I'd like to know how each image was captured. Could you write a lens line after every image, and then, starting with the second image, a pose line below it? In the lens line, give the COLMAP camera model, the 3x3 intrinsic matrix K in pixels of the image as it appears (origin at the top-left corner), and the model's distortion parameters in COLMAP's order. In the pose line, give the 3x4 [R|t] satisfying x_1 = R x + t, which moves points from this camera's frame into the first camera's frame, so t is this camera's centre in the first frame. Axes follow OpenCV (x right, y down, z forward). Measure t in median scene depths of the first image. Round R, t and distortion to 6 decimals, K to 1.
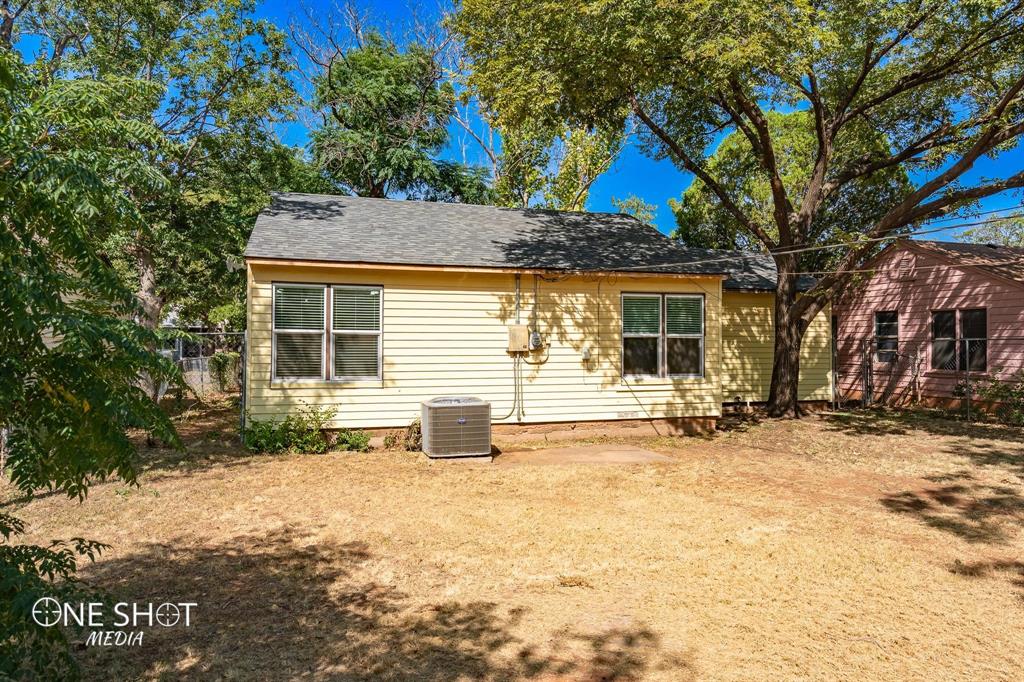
lens RADIAL K [[689.2, 0, 510.0], [0, 689.2, 330.5], [0, 0, 1]] dist [0.005223, 0.001450]
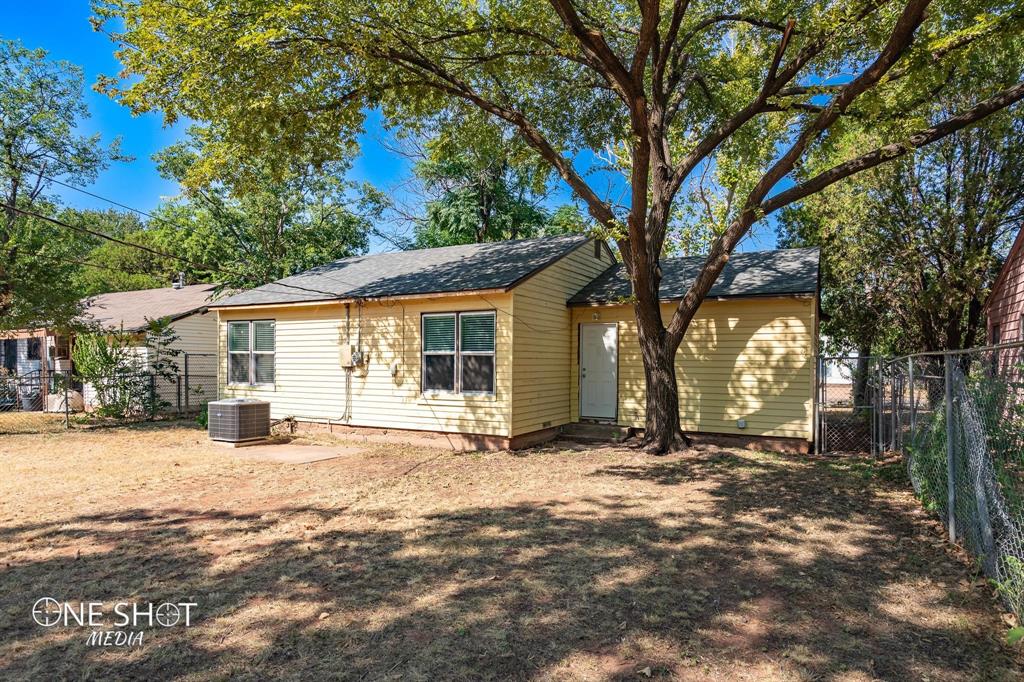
lens RADIAL K [[564.3, 0, 509.8], [0, 564.3, 371.7], [0, 0, 1]] dist [-0.001619, 0.003332]
pose [[0.720282, 0.012176, -0.693575, 0.870930], [0.006048, 0.999698, 0.023831, 0.015756], [0.693656, -0.021359, 0.719990, 0.450202]]
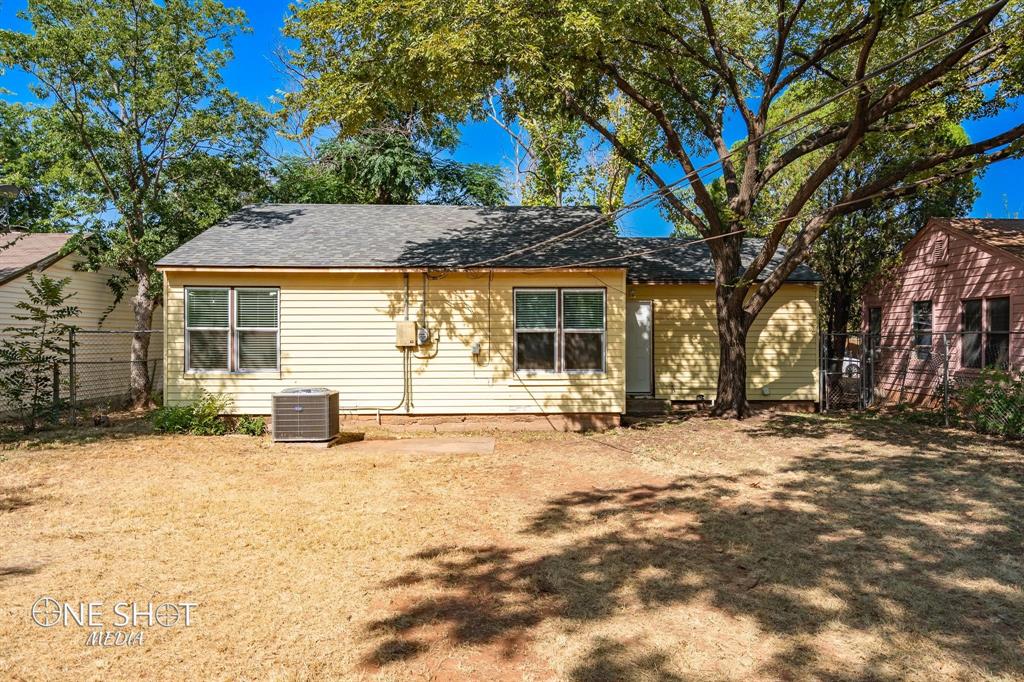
lens RADIAL K [[702.5, 0, 514.2], [0, 702.5, 341.2], [0, 0, 1]] dist [0.005609, -0.004803]
pose [[0.966566, -0.002507, -0.256405, 0.422751], [0.007555, 0.999796, 0.018706, 0.003488], [0.256306, -0.020018, 0.966388, 0.004464]]
